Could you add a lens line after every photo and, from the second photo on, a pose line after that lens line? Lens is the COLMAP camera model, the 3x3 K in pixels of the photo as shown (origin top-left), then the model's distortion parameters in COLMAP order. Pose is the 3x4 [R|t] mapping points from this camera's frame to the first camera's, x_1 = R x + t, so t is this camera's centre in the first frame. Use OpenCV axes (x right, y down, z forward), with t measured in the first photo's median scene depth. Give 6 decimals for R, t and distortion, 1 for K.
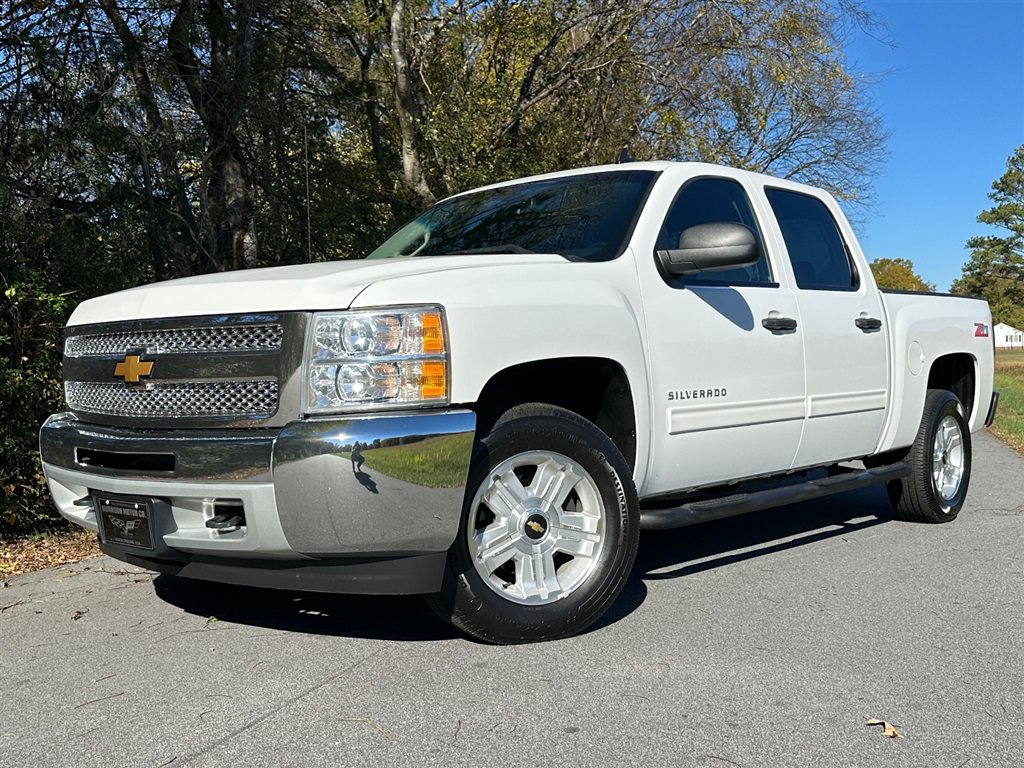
lens RADIAL K [[1023.6, 0, 520.4], [0, 1023.6, 383.2], [0, 0, 1]] dist [0.133598, -0.275271]
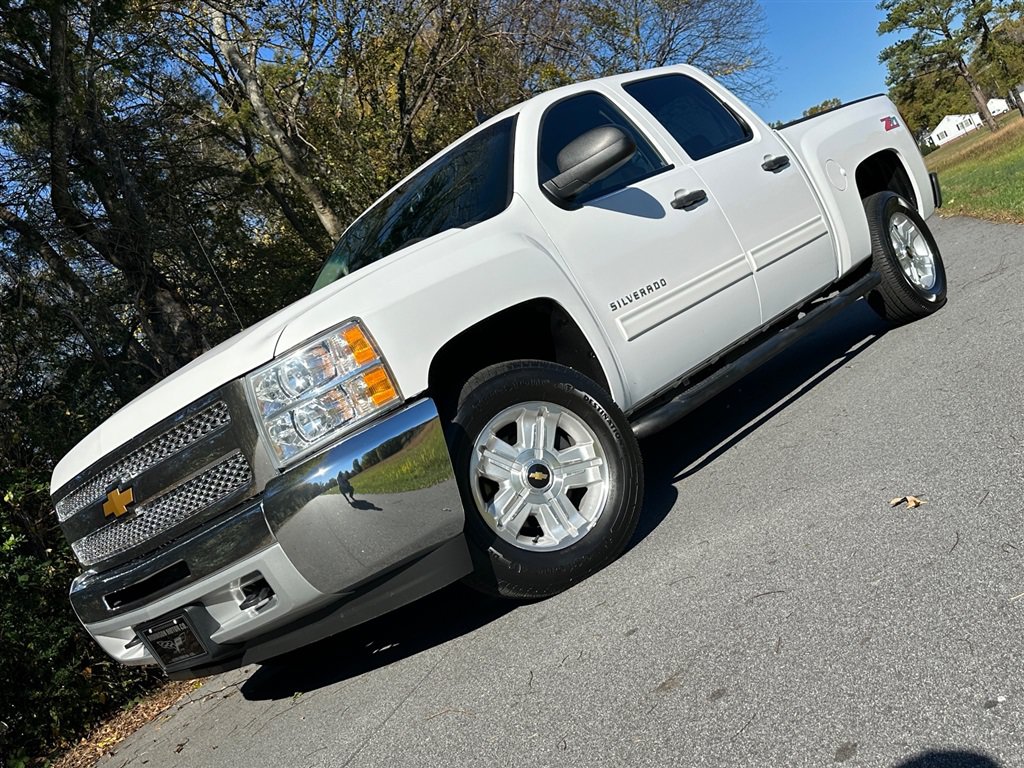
lens RADIAL K [[1024.1, 0, 514.8], [0, 1024.1, 365.2], [0, 0, 1]] dist [0.132605, -0.281980]
pose [[0.904974, -0.425270, -0.012957, 0.052398], [0.425029, 0.905004, -0.017824, 0.046890], [0.019306, 0.010623, 0.999757, -0.023044]]
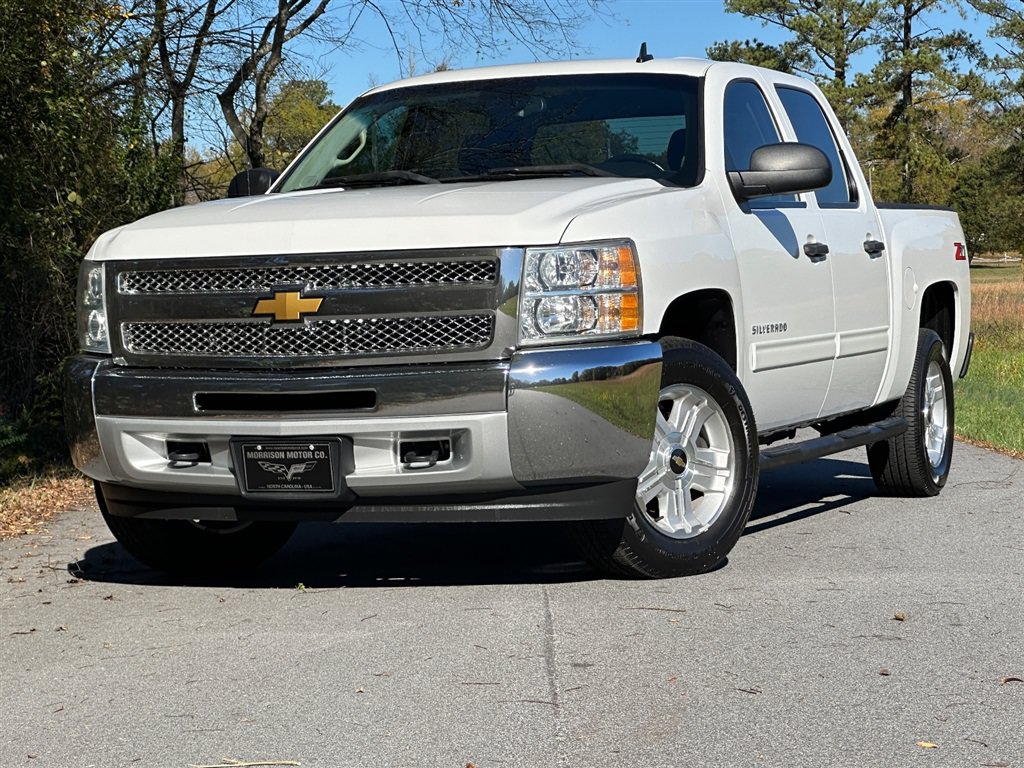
lens RADIAL K [[2383.1, 0, 512.0], [0, 2383.1, 384.0], [0, 0, 1]] dist [-0.060053, 0.060504]
pose [[0.945985, -0.021342, 0.323507, -0.855759], [0.016907, 0.999721, 0.016515, 0.024355], [-0.323770, -0.010154, 0.946081, -1.090173]]
